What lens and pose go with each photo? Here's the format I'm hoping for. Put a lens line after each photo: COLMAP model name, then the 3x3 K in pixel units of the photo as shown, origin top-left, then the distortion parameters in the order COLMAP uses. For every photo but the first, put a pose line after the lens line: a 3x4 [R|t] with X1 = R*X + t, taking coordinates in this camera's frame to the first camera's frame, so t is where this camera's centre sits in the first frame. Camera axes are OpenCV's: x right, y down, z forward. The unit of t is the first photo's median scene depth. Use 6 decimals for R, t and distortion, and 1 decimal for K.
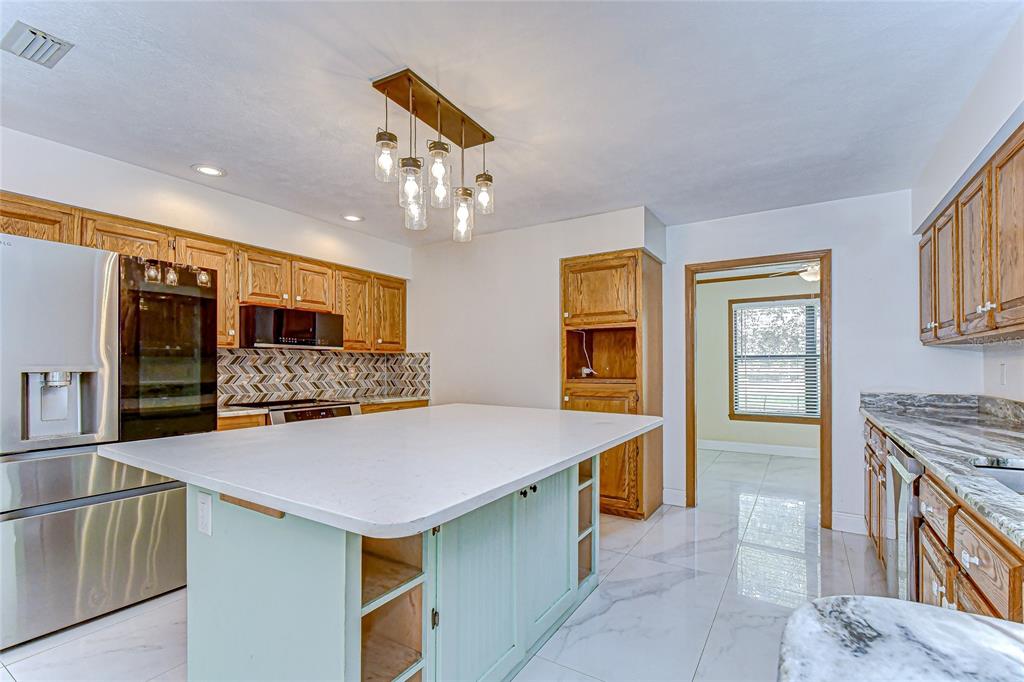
lens RADIAL K [[460.2, 0, 508.3], [0, 460.2, 363.6], [0, 0, 1]] dist [0.000771, -0.000070]
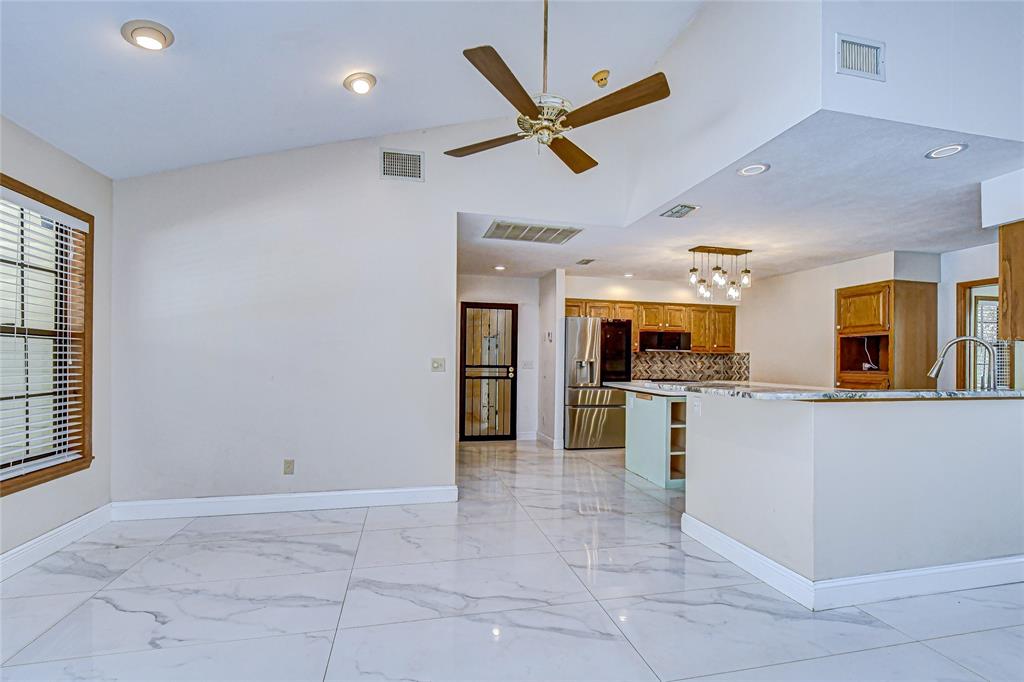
lens RADIAL K [[460.2, 0, 508.3], [0, 460.2, 363.6], [0, 0, 1]] dist [0.000771, -0.000070]
pose [[0.699903, 0.011315, -0.714148, 0.434173], [-0.006973, 0.999935, 0.009009, 0.005198], [0.714204, -0.001325, 0.699937, -0.781294]]
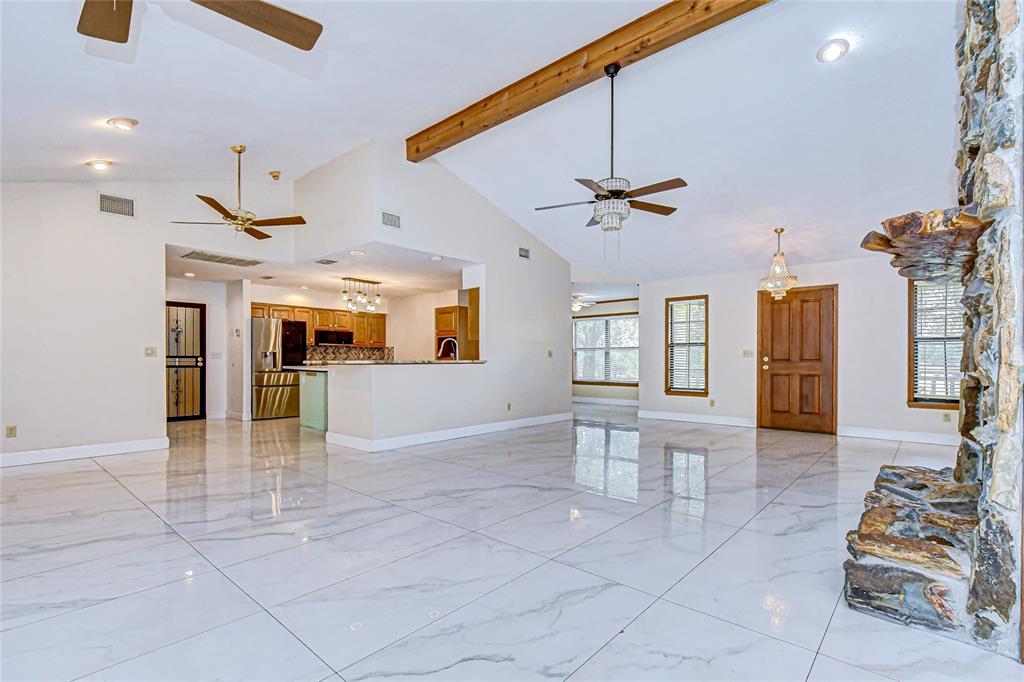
lens RADIAL K [[482.0, 0, 510.8], [0, 482.0, 363.0], [0, 0, 1]] dist [-0.000759, -0.000529]
pose [[0.984640, 0.003354, -0.174566, 0.954260], [-0.001577, 0.999946, 0.010317, 0.035755], [0.174591, -0.009883, 0.984591, -1.450251]]
